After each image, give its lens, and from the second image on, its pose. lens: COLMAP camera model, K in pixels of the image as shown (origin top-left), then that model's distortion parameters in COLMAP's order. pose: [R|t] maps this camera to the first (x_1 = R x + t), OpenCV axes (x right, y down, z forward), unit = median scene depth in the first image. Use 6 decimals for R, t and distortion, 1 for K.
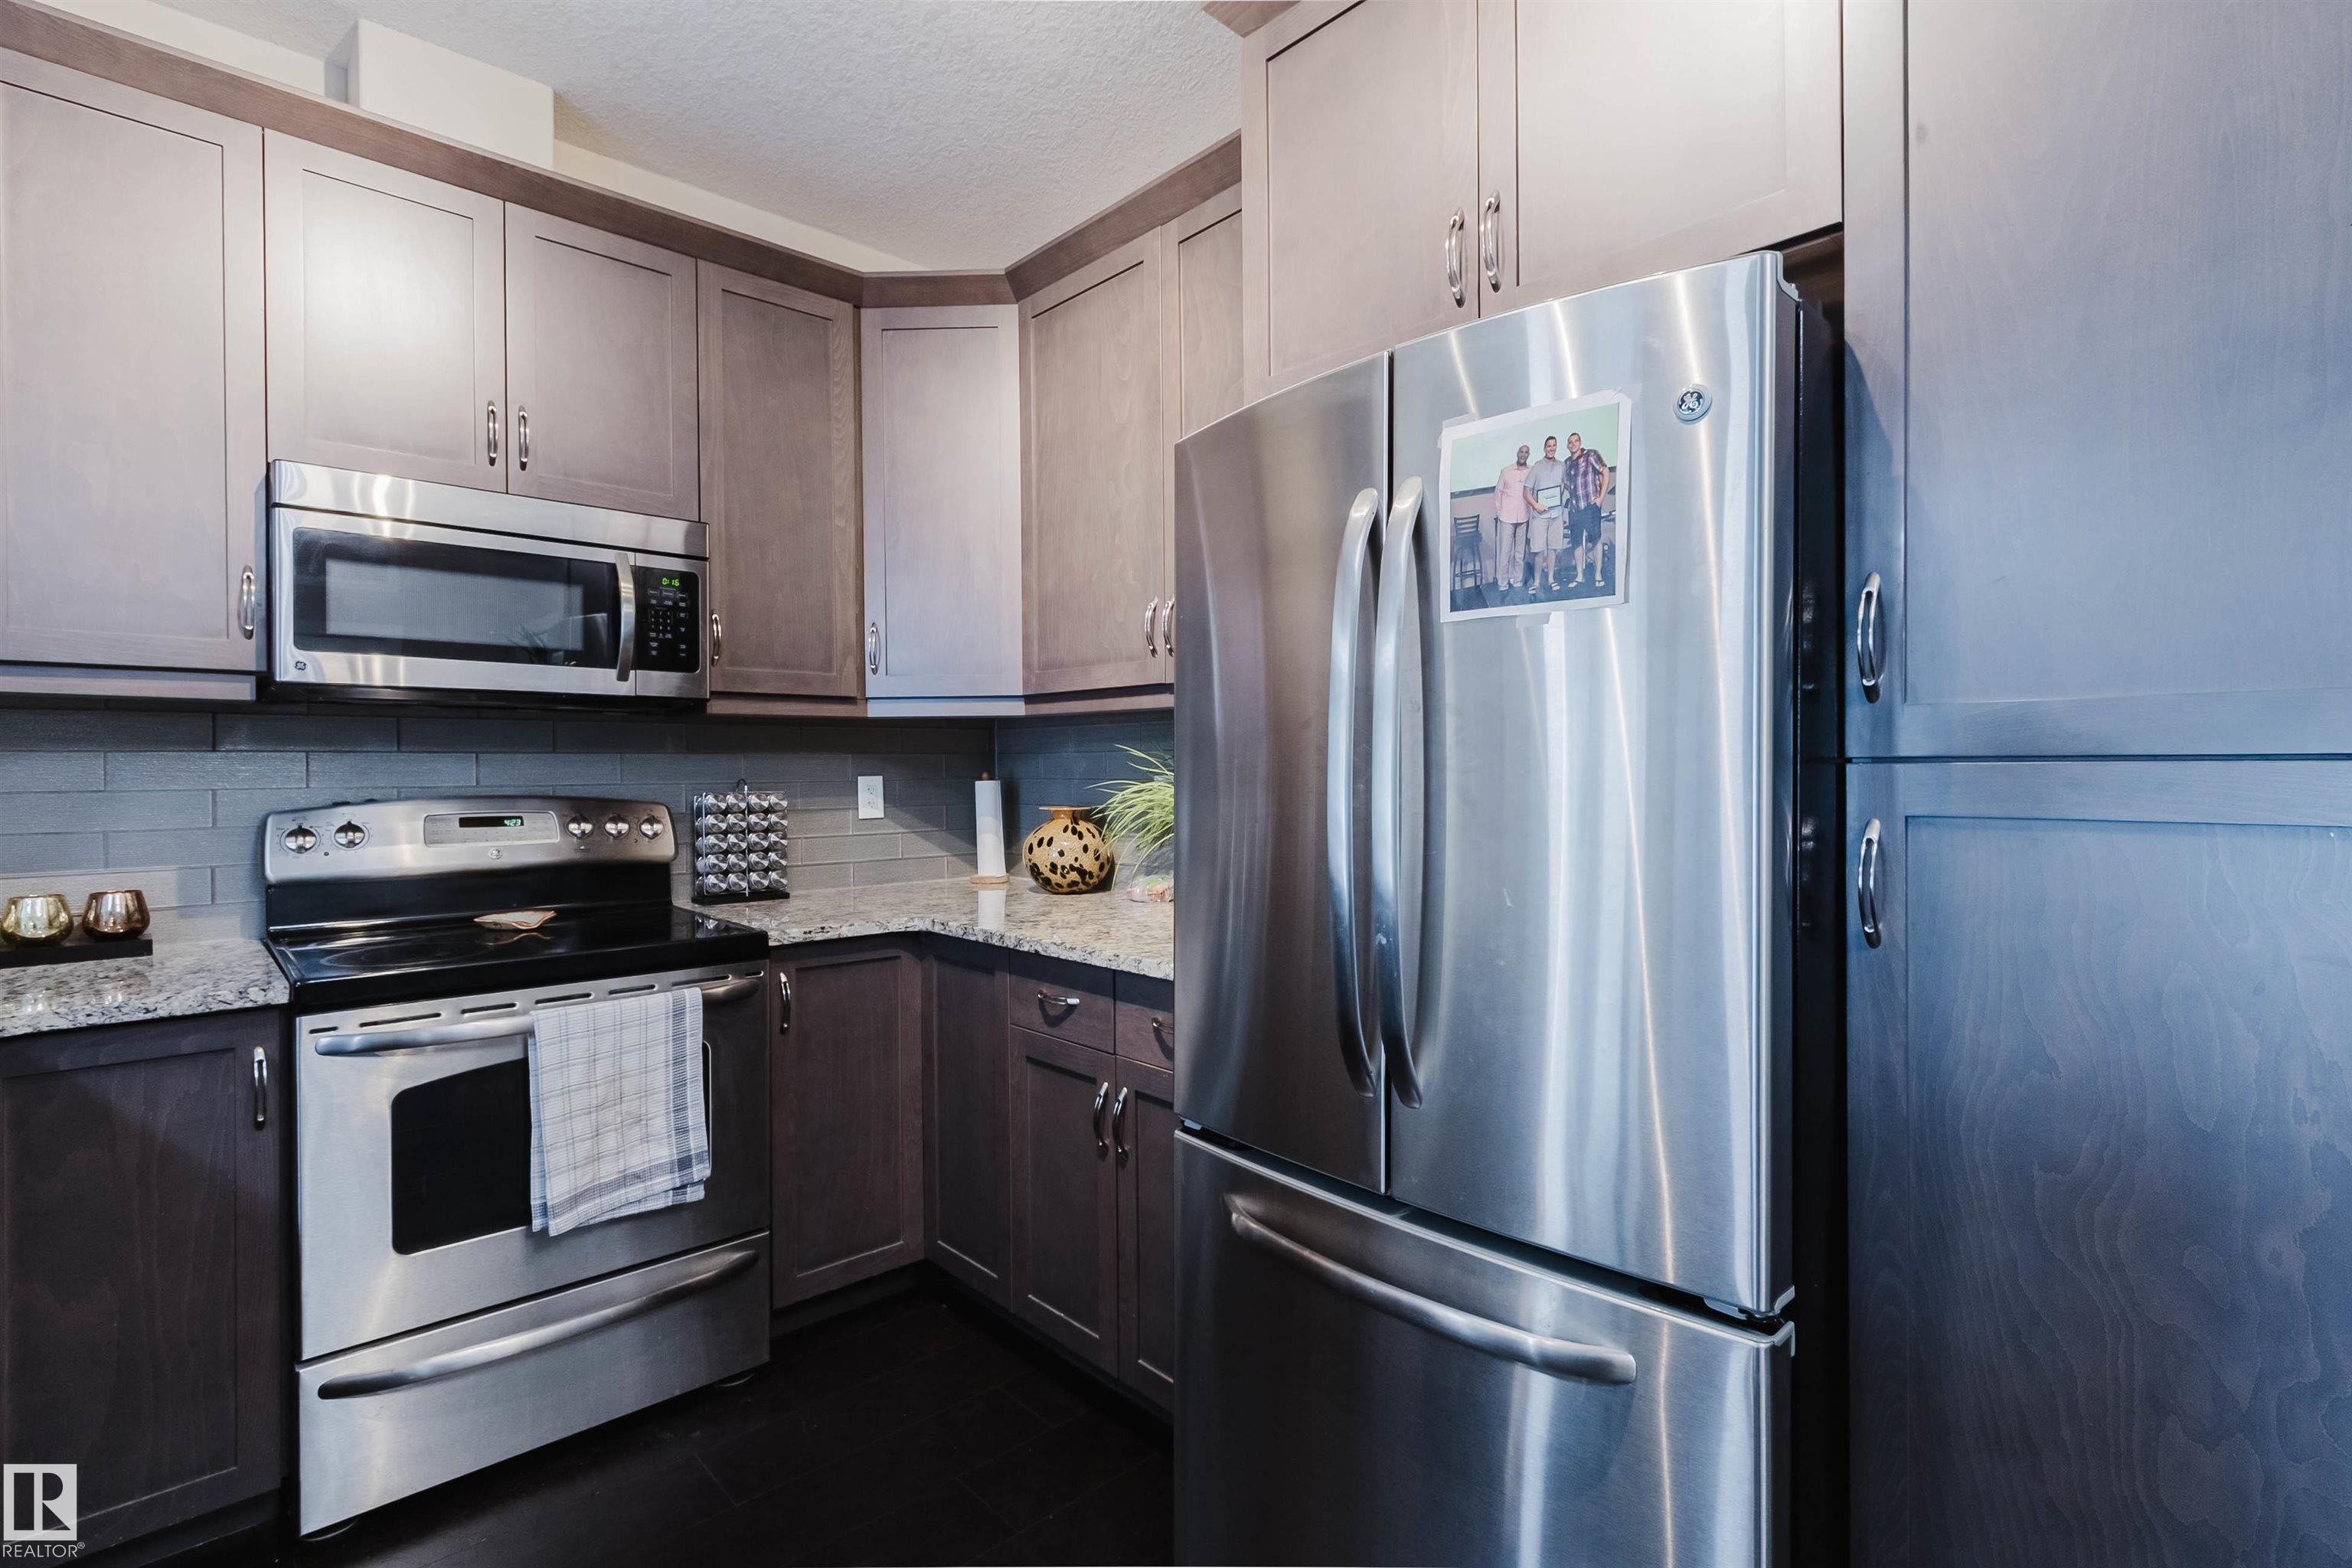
lens RADIAL K [[1100.2, 0, 1179.1], [0, 1100.2, 774.8], [0, 0, 1]] dist [0.002653, 0.000069]
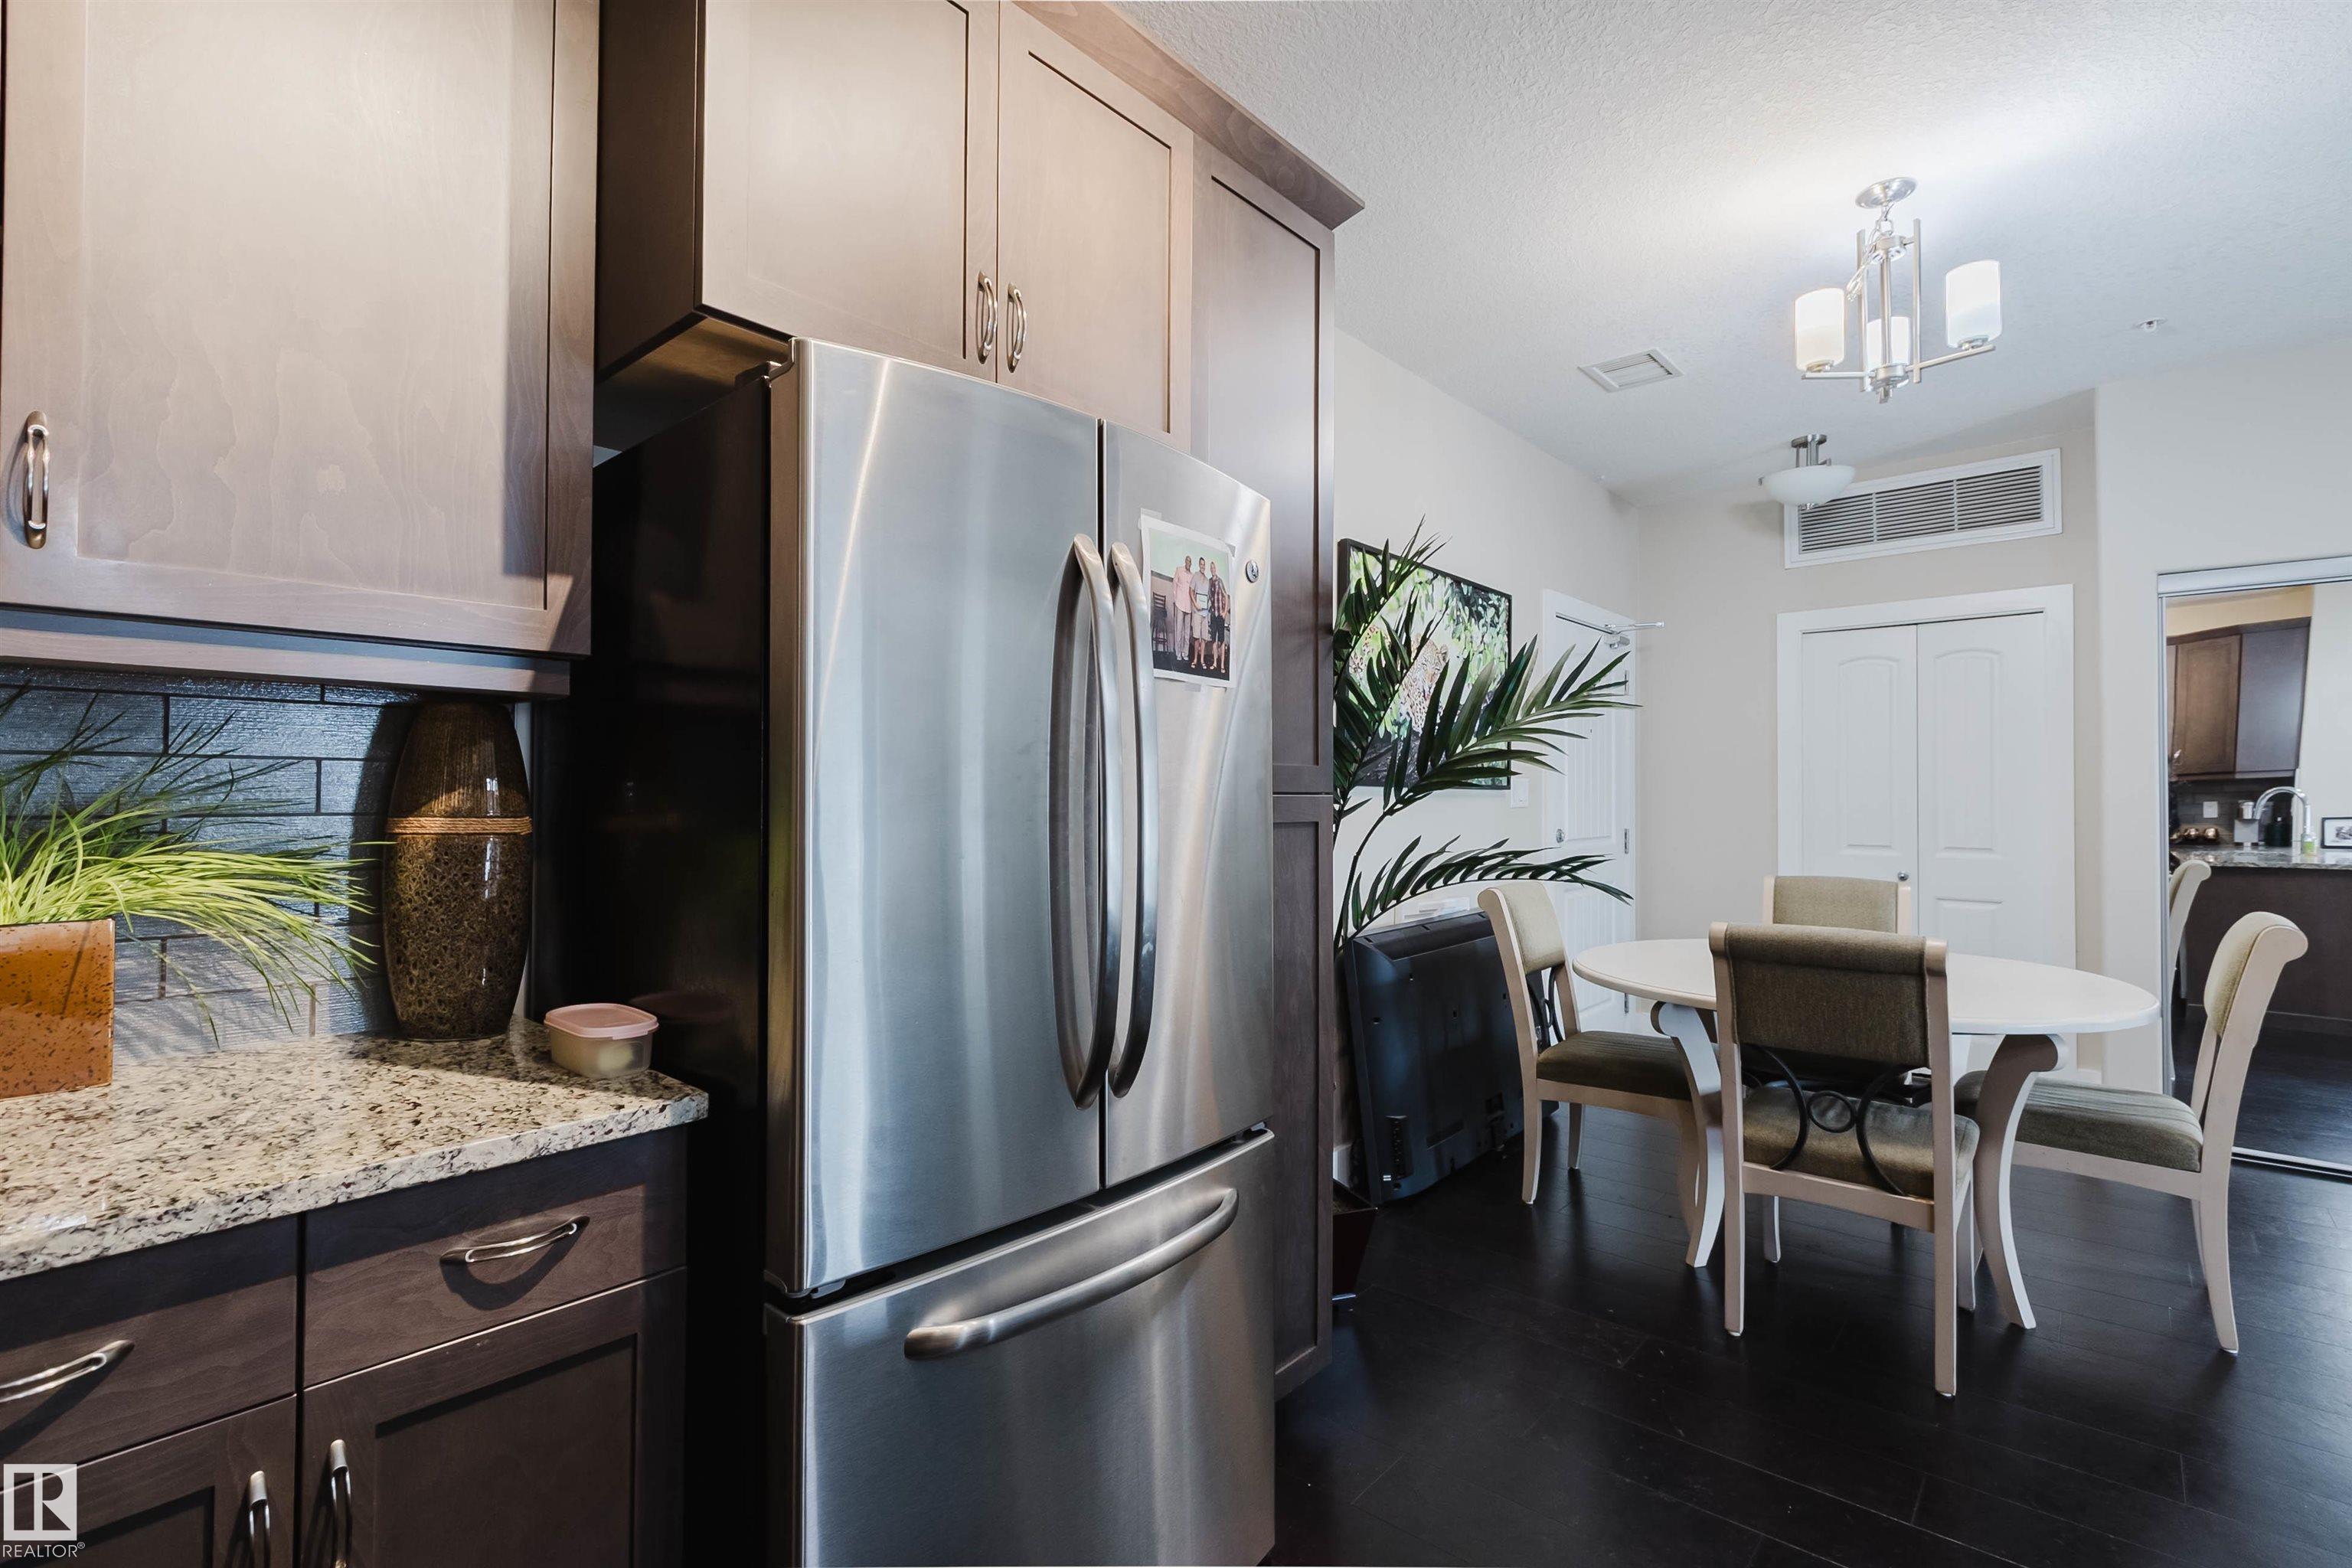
lens RADIAL K [[1075.1, 0, 1180.2], [0, 1075.1, 766.0], [0, 0, 1]] dist [0.002756, -0.000418]
pose [[-0.099000, 0.032745, 0.994549, -0.521304], [0.005979, 0.999460, -0.032311, -0.000539], [-0.995069, 0.002748, -0.099142, 0.605156]]
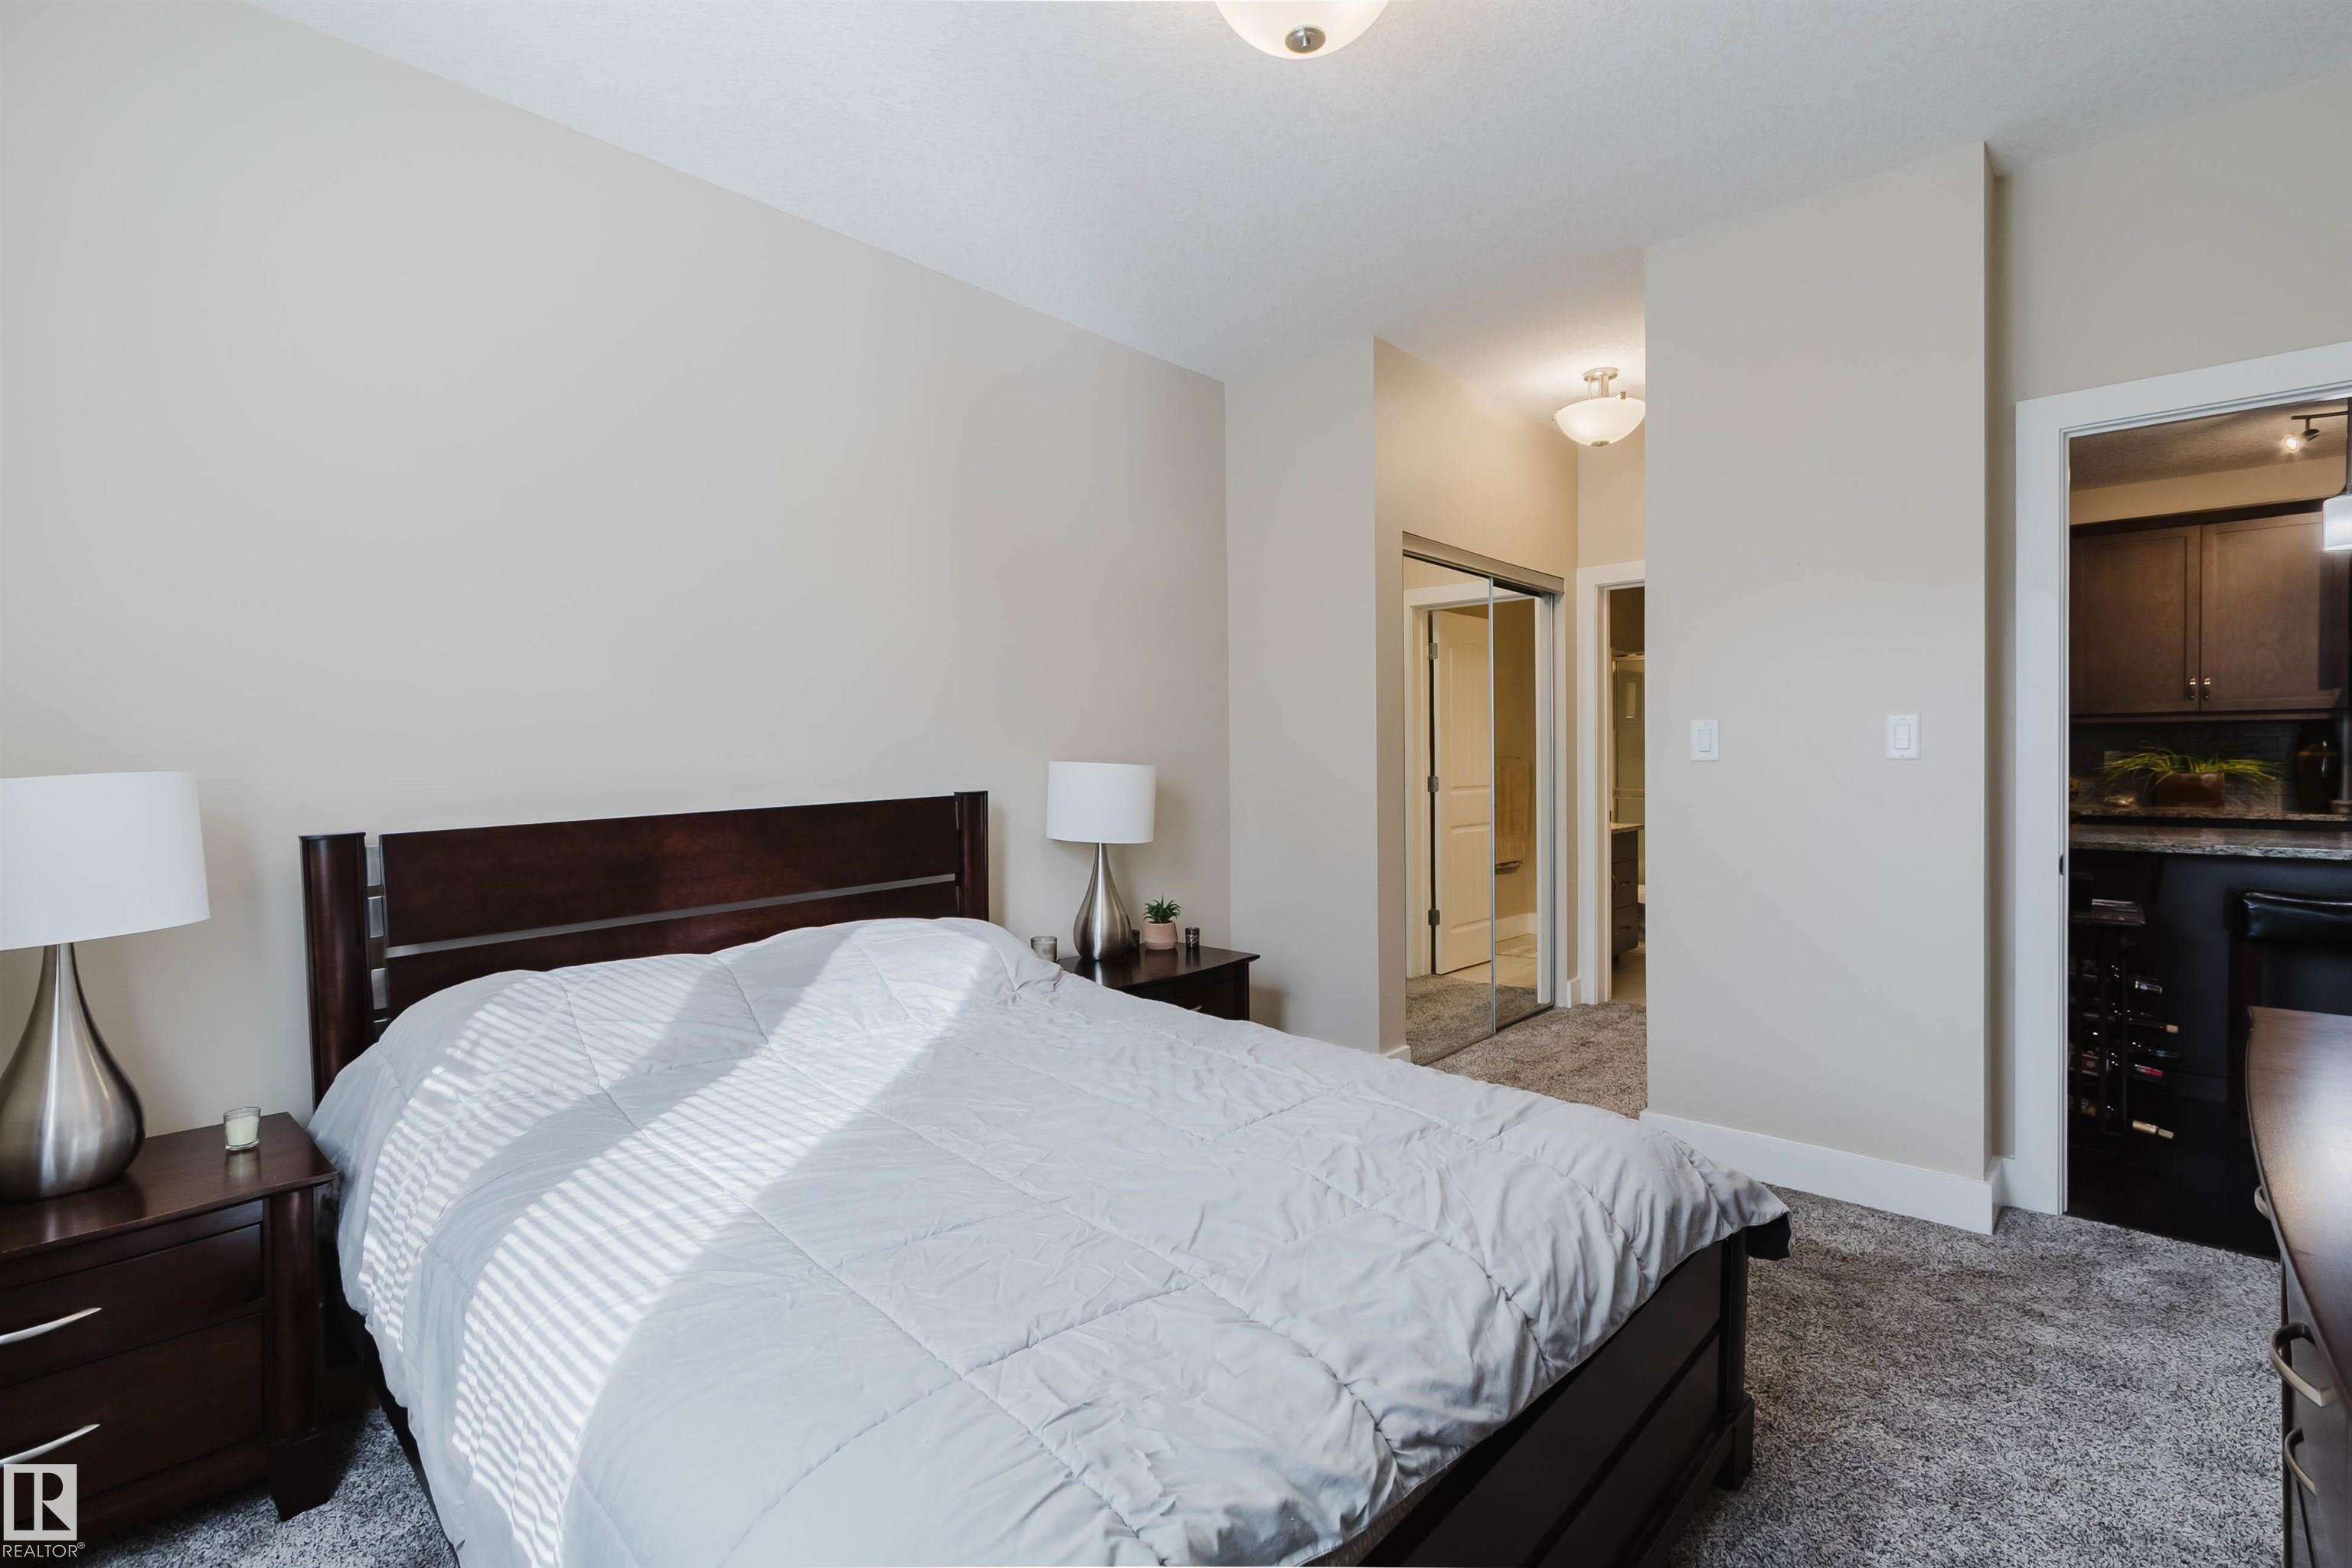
lens RADIAL K [[1075.1, 0, 1180.2], [0, 1075.1, 766.0], [0, 0, 1]] dist [0.002756, -0.000418]
pose [[0.997702, -0.000280, 0.067761, -2.565068], [0.000121, 0.999997, 0.002346, 0.031572], [-0.067761, -0.002333, 0.997699, -1.290316]]
